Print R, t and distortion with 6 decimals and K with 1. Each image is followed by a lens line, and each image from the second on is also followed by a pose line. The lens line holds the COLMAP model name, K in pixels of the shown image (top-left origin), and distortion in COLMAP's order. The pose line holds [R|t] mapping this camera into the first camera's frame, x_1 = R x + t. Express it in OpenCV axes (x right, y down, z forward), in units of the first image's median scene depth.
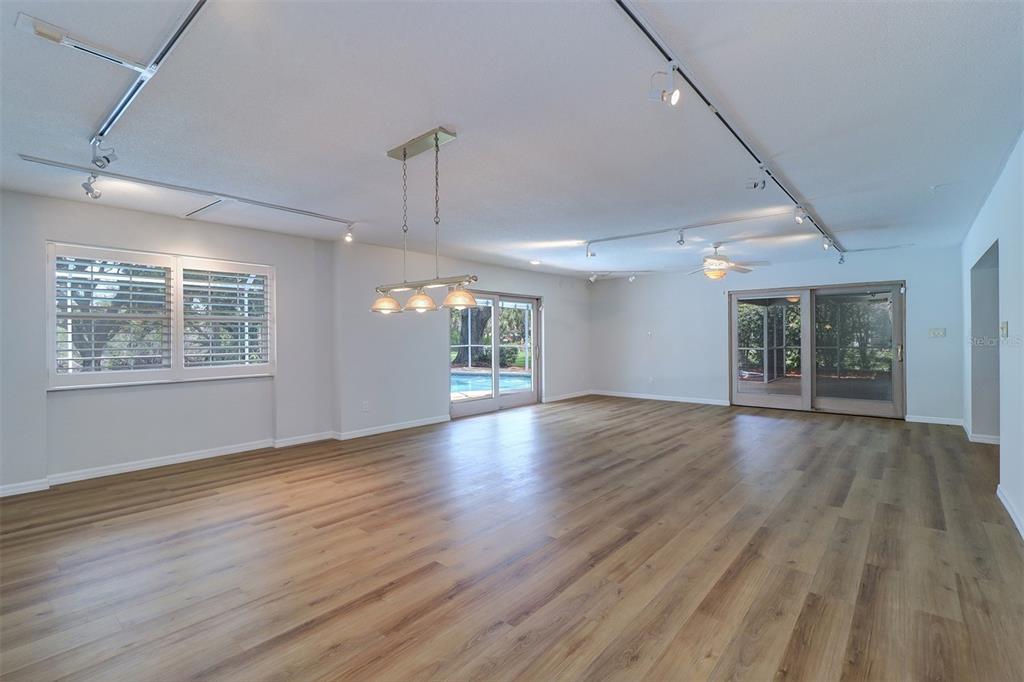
lens RADIAL K [[480.2, 0, 513.8], [0, 480.2, 338.9], [0, 0, 1]] dist [0.001491, 0.000050]
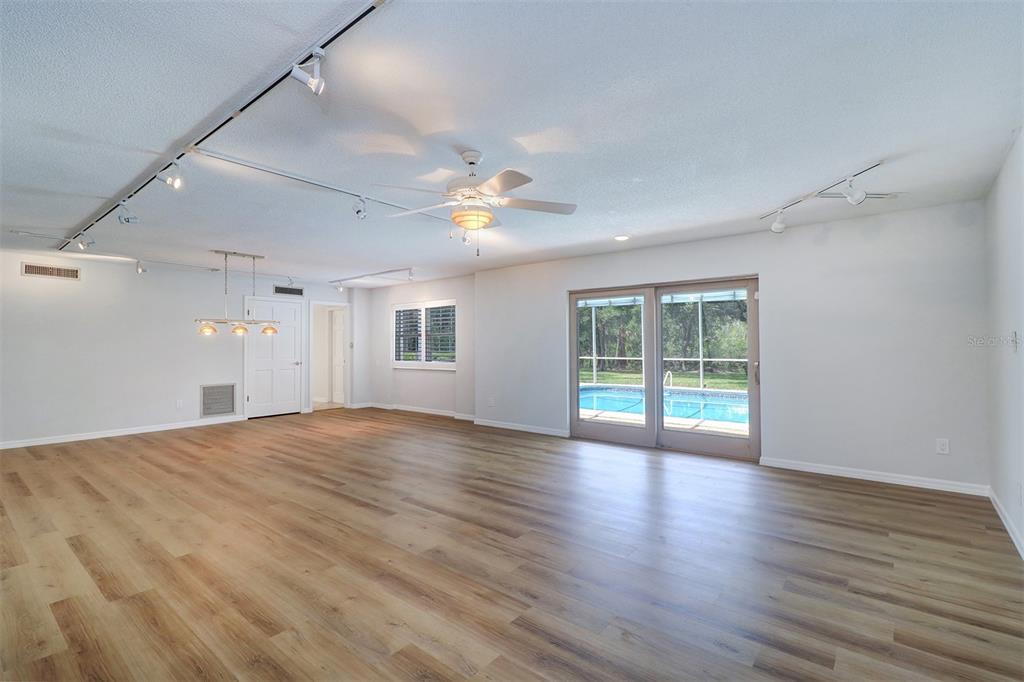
lens RADIAL K [[474.4, 0, 513.0], [0, 474.4, 333.2], [0, 0, 1]] dist [0.000094, 0.000406]
pose [[0.010622, -0.019839, -0.999747, 0.944023], [0.000639, 0.999803, -0.019833, -0.011073], [0.999943, -0.000428, 0.010632, 1.087030]]
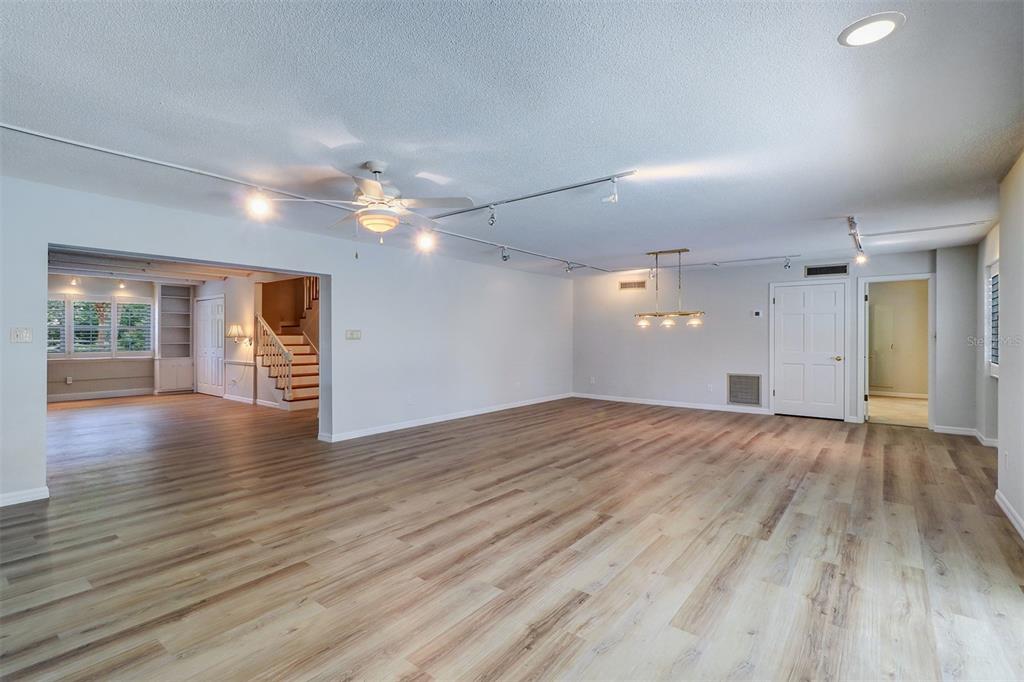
lens RADIAL K [[474.4, 0, 513.0], [0, 474.4, 333.2], [0, 0, 1]] dist [0.000094, 0.000406]
pose [[-0.999560, 0.002338, -0.029577, 0.288602], [0.002401, 0.999995, -0.002103, -0.010542], [0.029572, -0.002173, -0.999560, 1.615014]]
